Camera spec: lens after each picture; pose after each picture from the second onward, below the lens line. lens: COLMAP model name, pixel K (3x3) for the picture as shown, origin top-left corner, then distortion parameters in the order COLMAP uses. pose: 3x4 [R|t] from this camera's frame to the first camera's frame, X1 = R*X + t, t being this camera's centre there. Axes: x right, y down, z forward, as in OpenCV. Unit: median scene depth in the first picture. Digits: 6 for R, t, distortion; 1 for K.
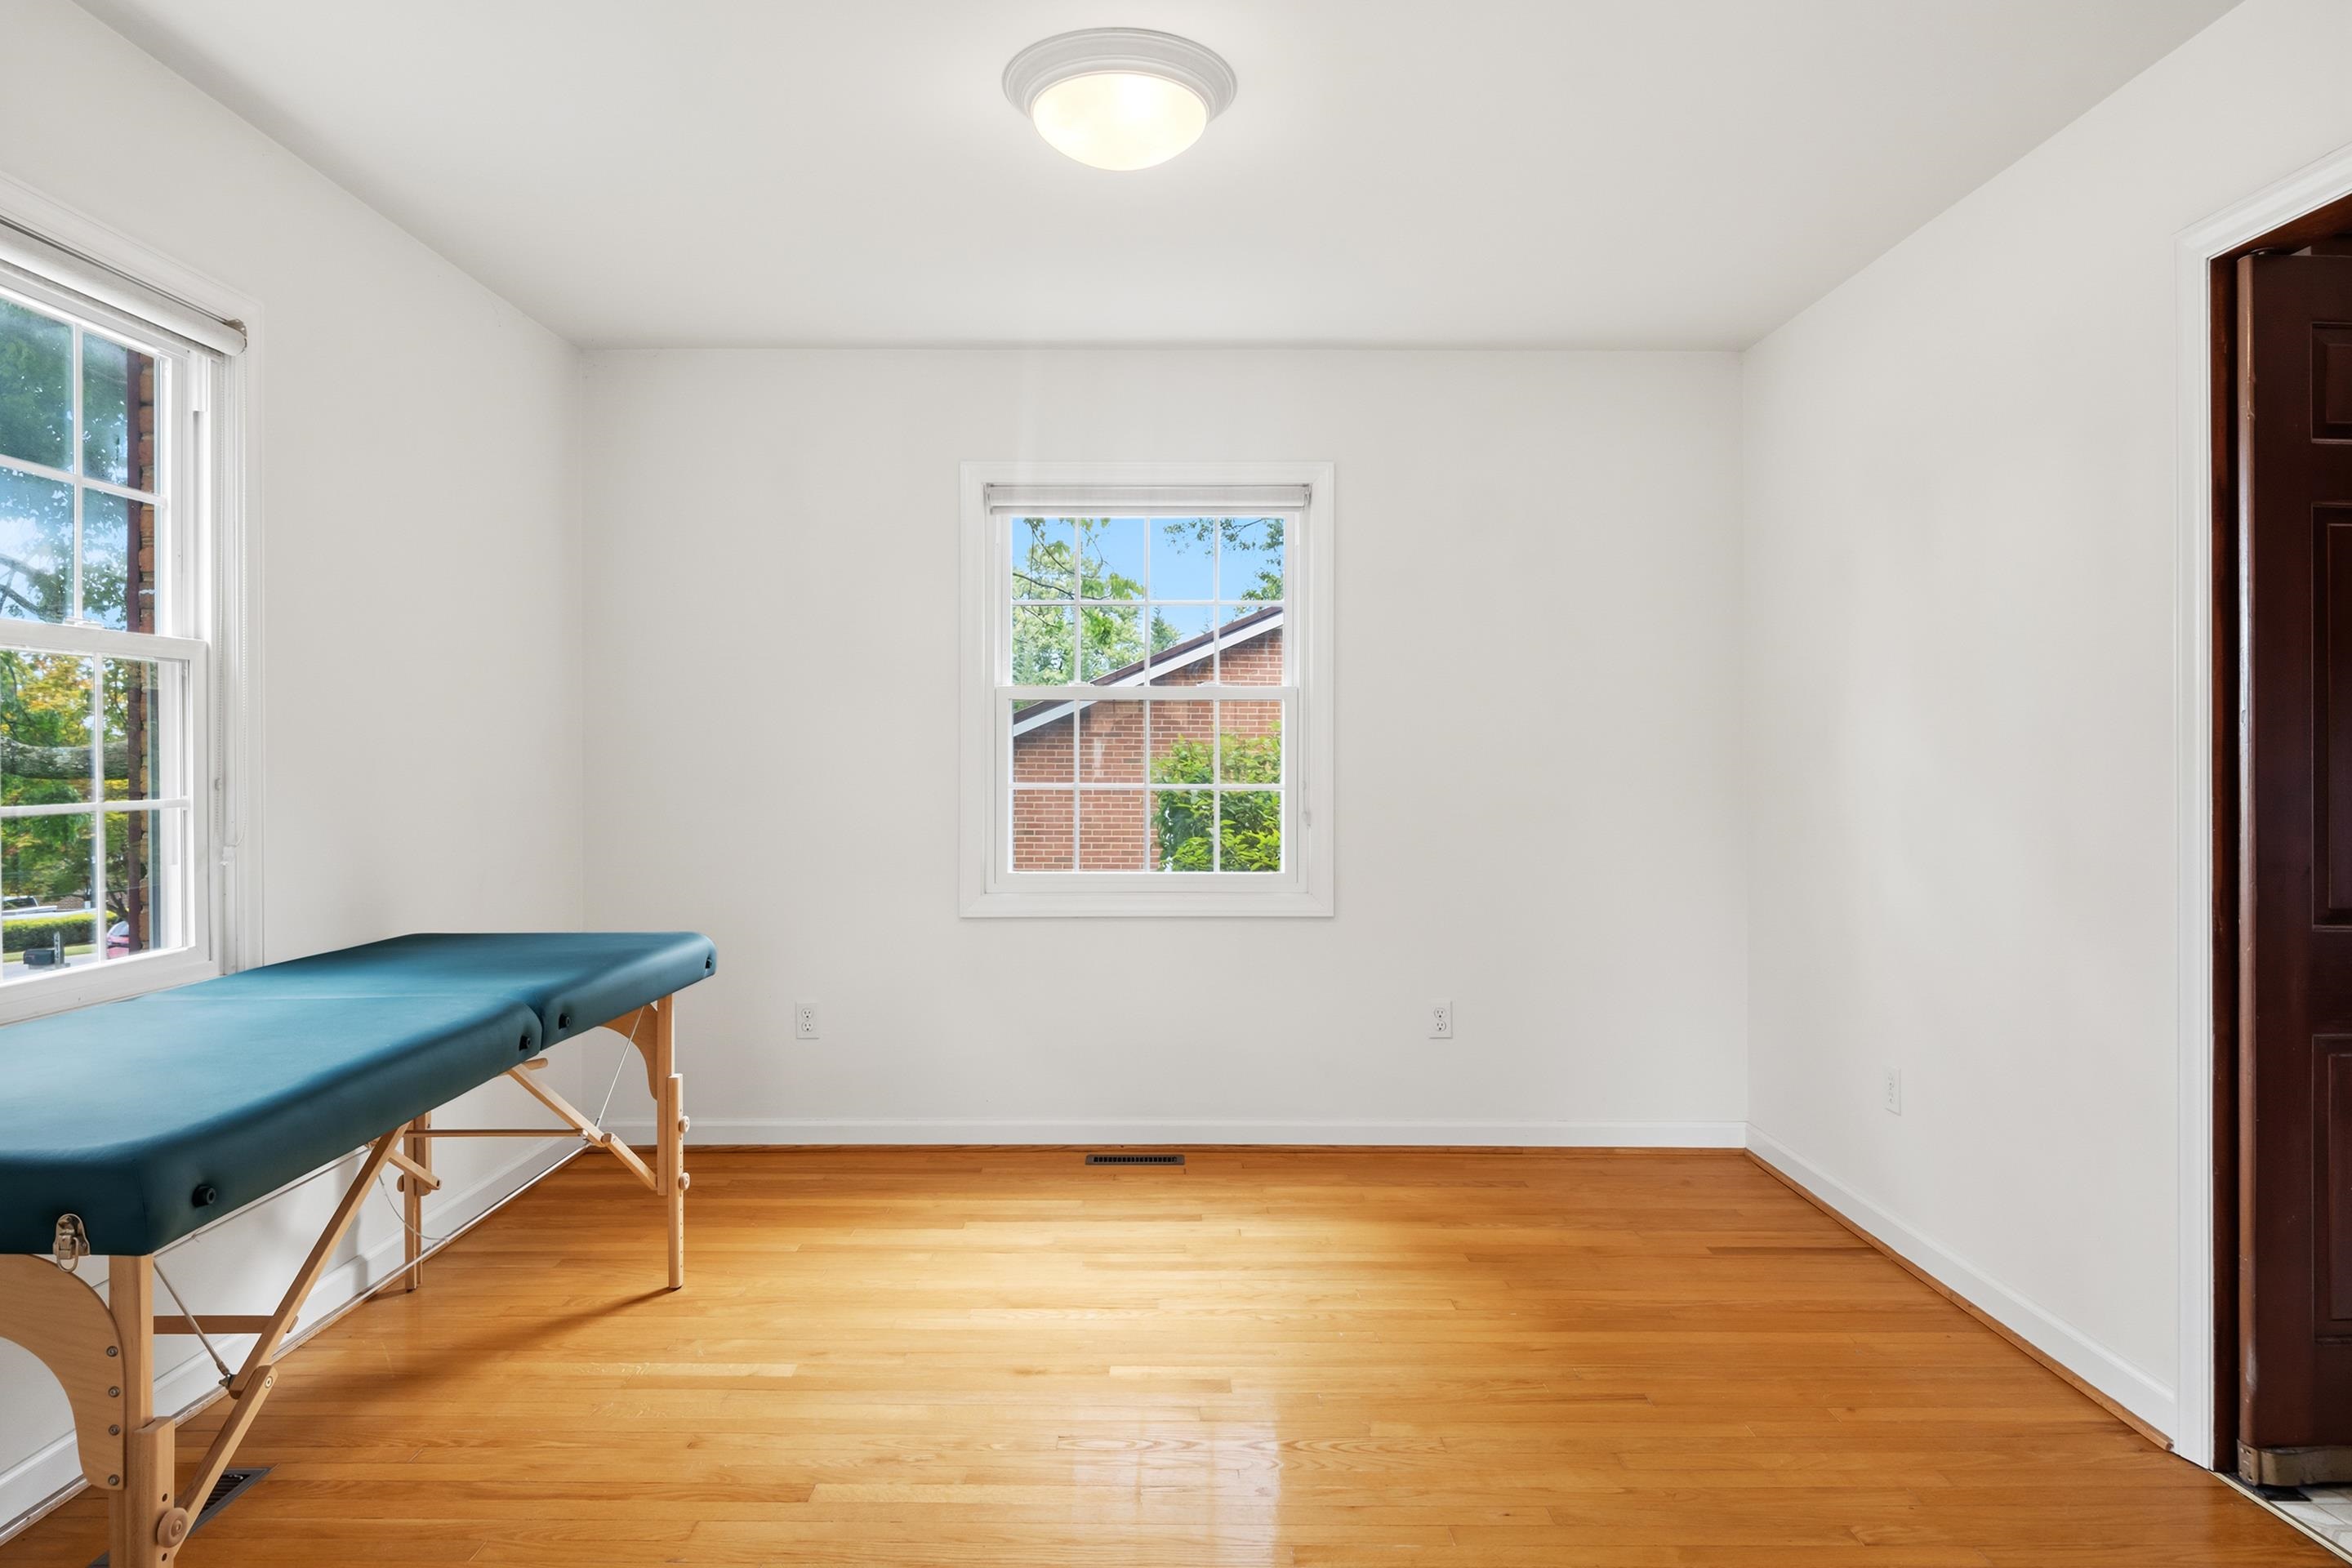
lens RADIAL K [[1396.2, 0, 1171.0], [0, 1396.2, 767.3], [0, 0, 1]] dist [-0.003082, -0.004534]
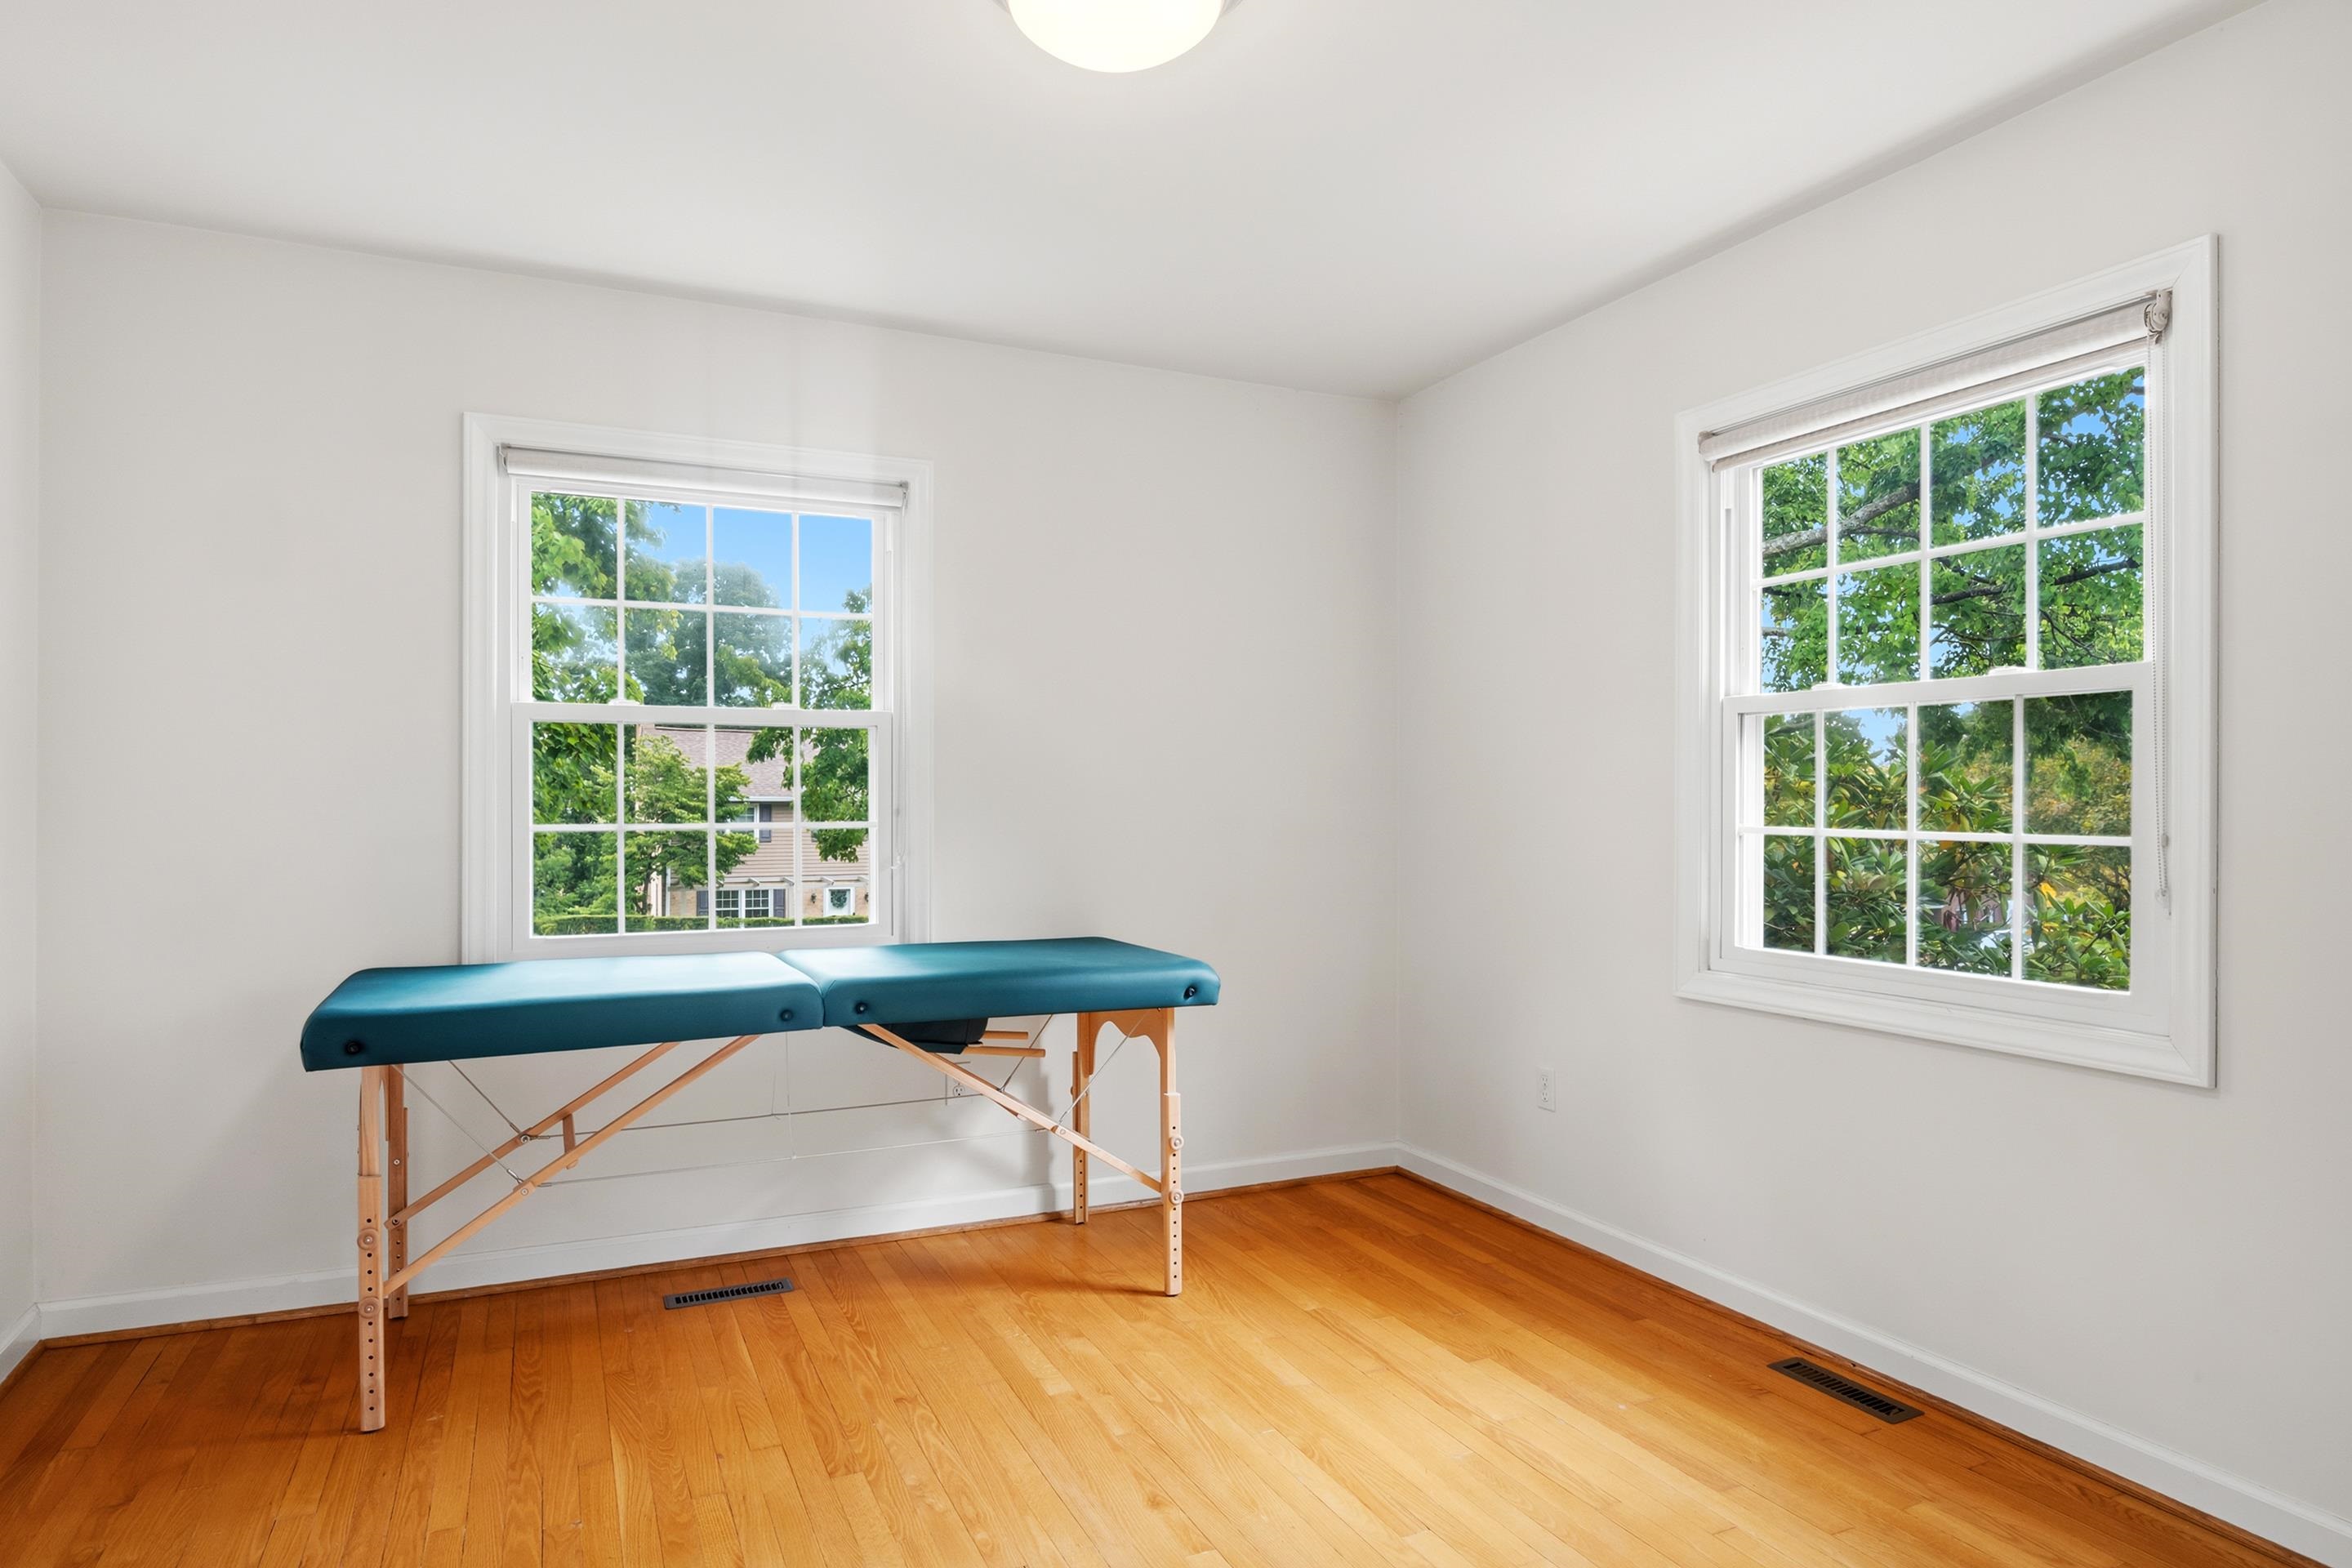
lens RADIAL K [[1358.9, 0, 1170.3], [0, 1358.9, 798.2], [0, 0, 1]] dist [0.002592, -0.000668]
pose [[0.409555, 0.005302, -0.912270, 0.533576], [-0.005262, 0.999980, 0.003449, -0.007175], [0.912270, 0.003388, 0.409575, 0.524677]]
